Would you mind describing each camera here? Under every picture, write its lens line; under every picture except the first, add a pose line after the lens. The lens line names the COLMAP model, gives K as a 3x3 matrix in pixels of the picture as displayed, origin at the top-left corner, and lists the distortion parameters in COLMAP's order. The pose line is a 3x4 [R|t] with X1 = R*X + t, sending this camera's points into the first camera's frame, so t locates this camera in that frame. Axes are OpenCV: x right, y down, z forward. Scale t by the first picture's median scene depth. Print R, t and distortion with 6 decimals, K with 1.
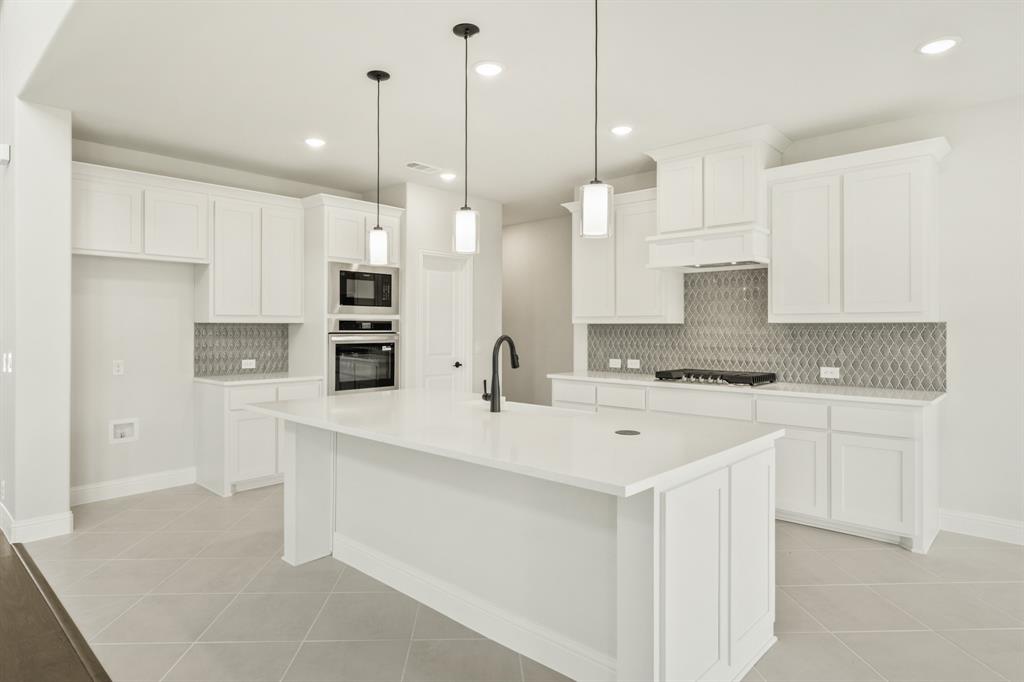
lens RADIAL K [[586.5, 0, 504.1], [0, 586.5, 326.7], [0, 0, 1]] dist [-0.000221, 0.001801]
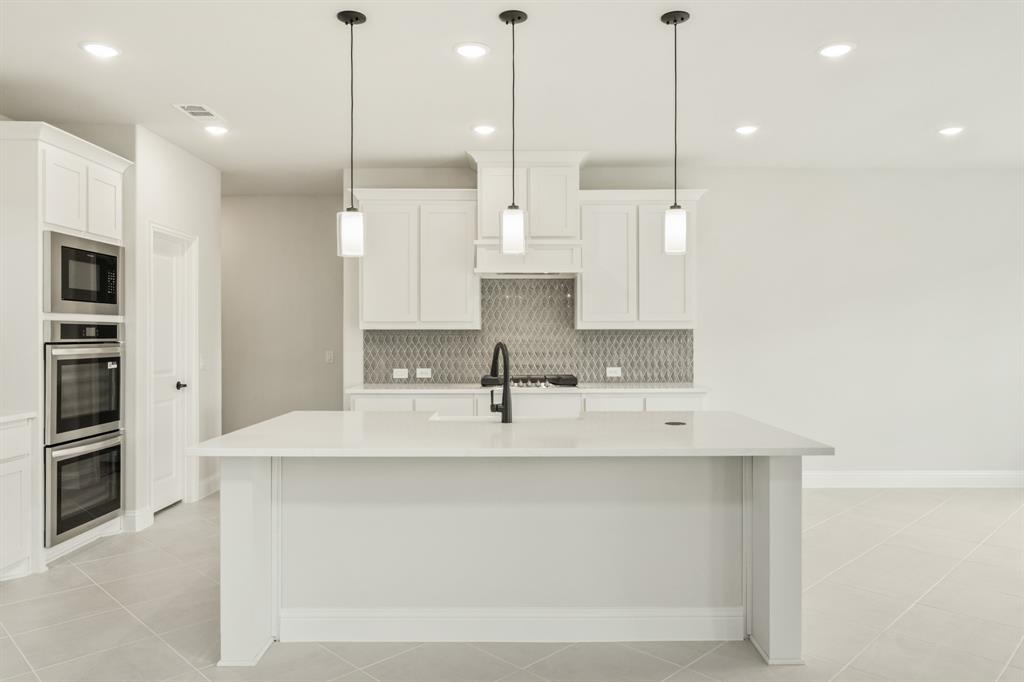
lens RADIAL K [[703.6, 0, 521.9], [0, 703.6, 336.1], [0, 0, 1]] dist [0.007254, 0.001967]
pose [[0.725011, -0.004565, 0.688723, -0.490899], [0.001468, 0.999986, 0.005083, -0.000240], [-0.688736, -0.002674, 0.725007, 0.100981]]
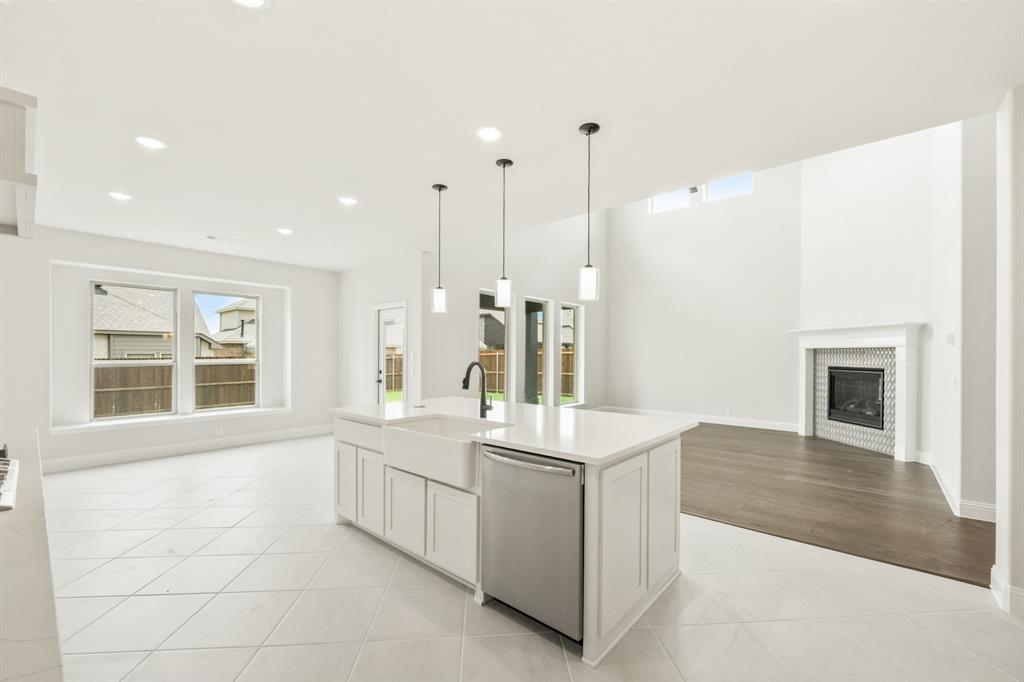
lens RADIAL K [[415.6, 0, 517.5], [0, 415.6, 355.2], [0, 0, 1]] dist [0.000046, 0.000202]
pose [[-0.999031, -0.003854, -0.043842, -0.038524], [-0.003936, 0.999991, 0.001788, 0.000851], [0.043834, 0.001959, -0.999037, 1.218572]]
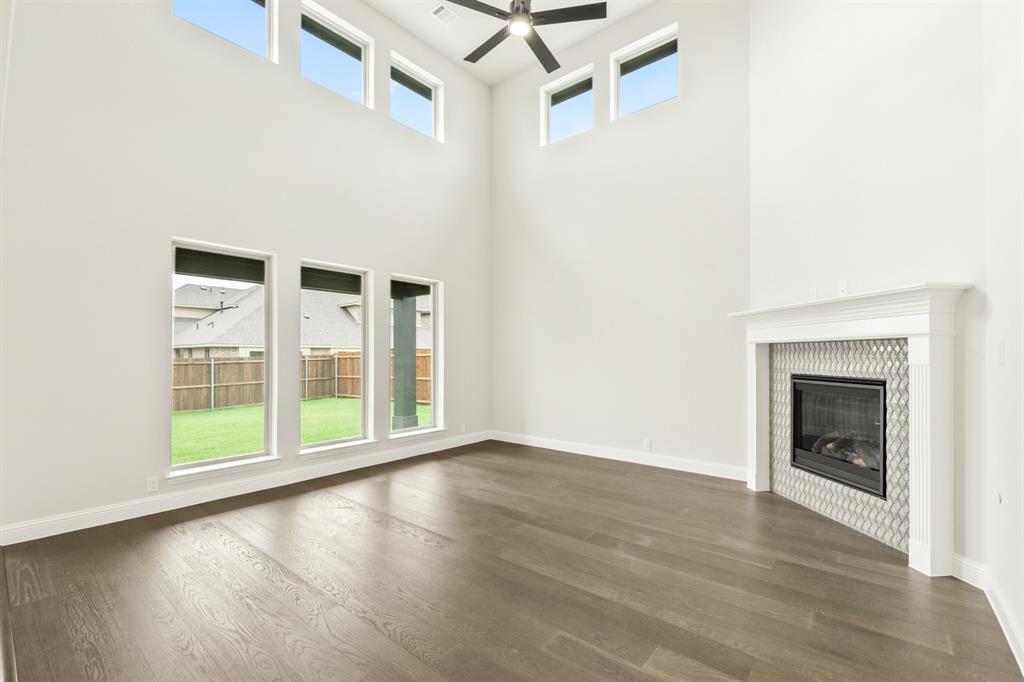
lens RADIAL K [[435.0, 0, 520.3], [0, 435.0, 350.3], [0, 0, 1]] dist [-0.004045, -0.001568]
pose [[-0.997564, -0.001575, -0.069741, -0.555239], [-0.000701, 0.999921, -0.012564, 0.002288], [0.069755, -0.012484, -0.997486, 0.677966]]
